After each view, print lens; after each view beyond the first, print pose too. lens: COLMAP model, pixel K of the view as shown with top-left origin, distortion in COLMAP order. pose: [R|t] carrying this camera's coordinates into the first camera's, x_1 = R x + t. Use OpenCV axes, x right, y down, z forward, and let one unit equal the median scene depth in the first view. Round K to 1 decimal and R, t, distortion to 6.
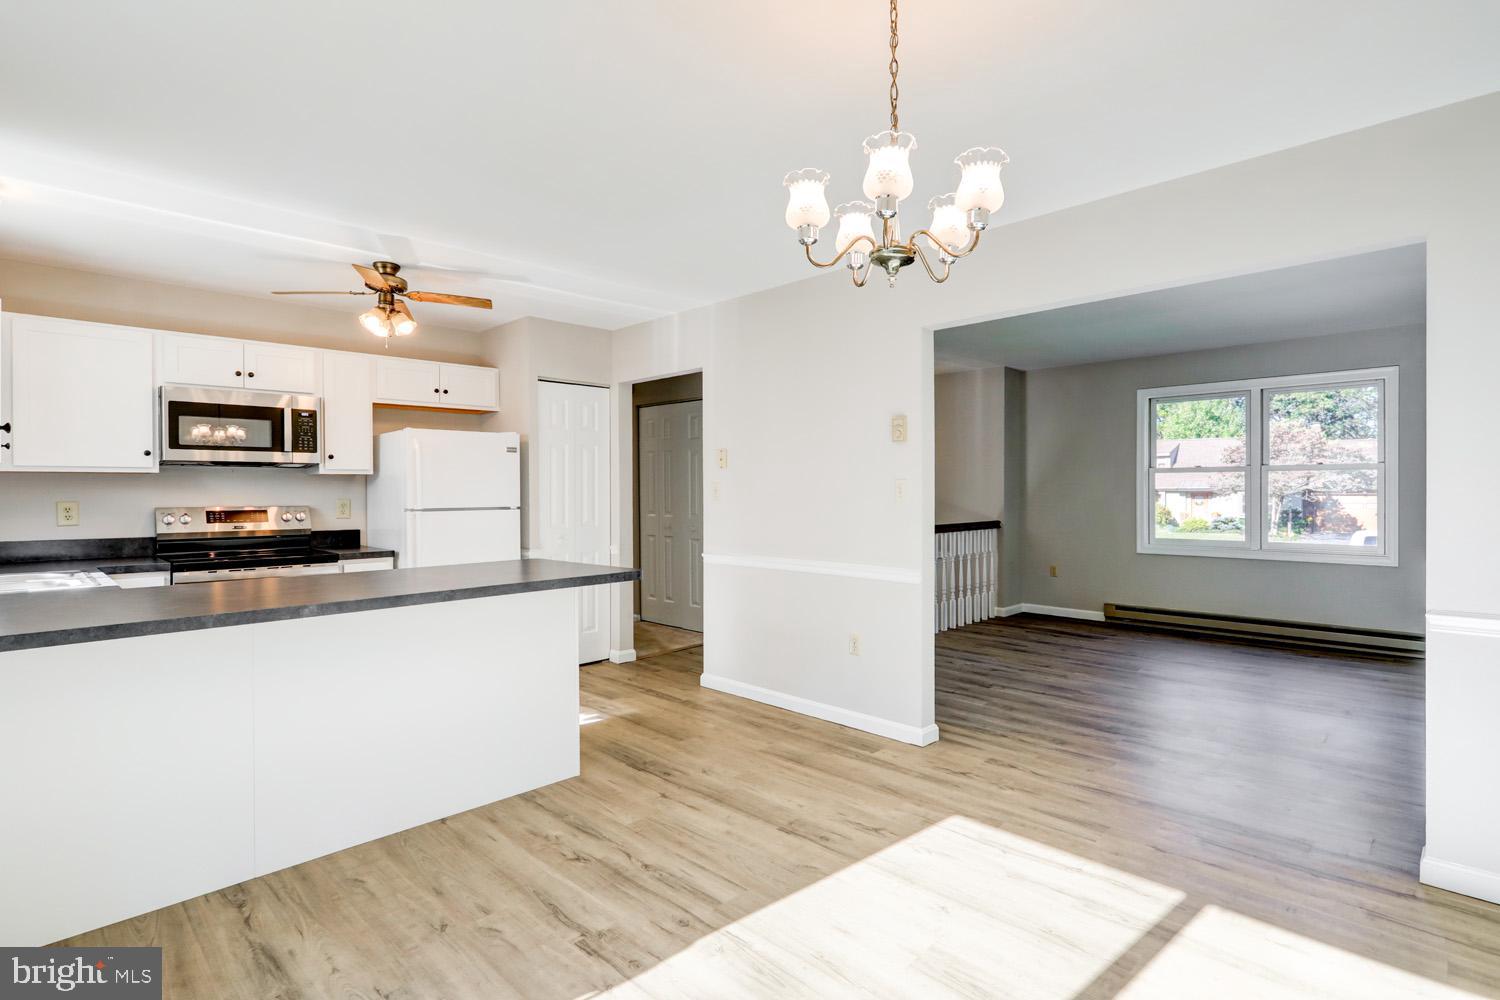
lens RADIAL K [[742.1, 0, 750.0], [0, 742.1, 500.0], [0, 0, 1]] dist [0.000054, -0.000177]
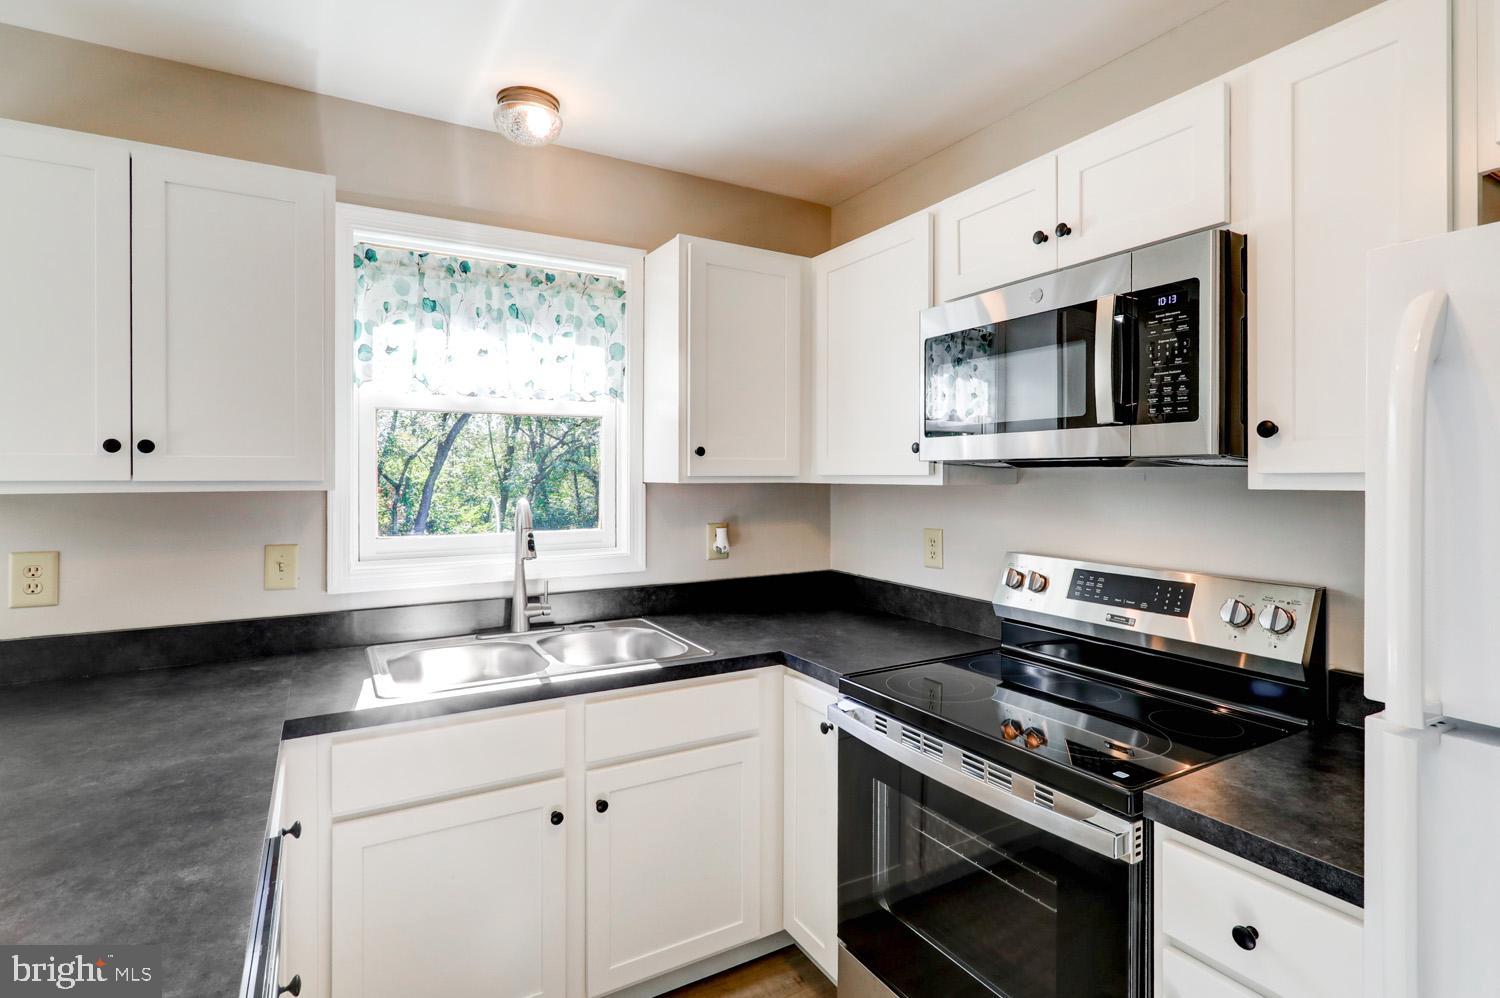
lens RADIAL K [[740.8, 0, 750.4], [0, 740.8, 473.2], [0, 0, 1]] dist [0.000470, -0.000725]
pose [[-0.256502, 0.007279, -0.966516, -0.256585], [-0.007835, 0.999923, 0.009610, -0.044618], [0.966512, 0.010038, -0.256426, 0.915763]]
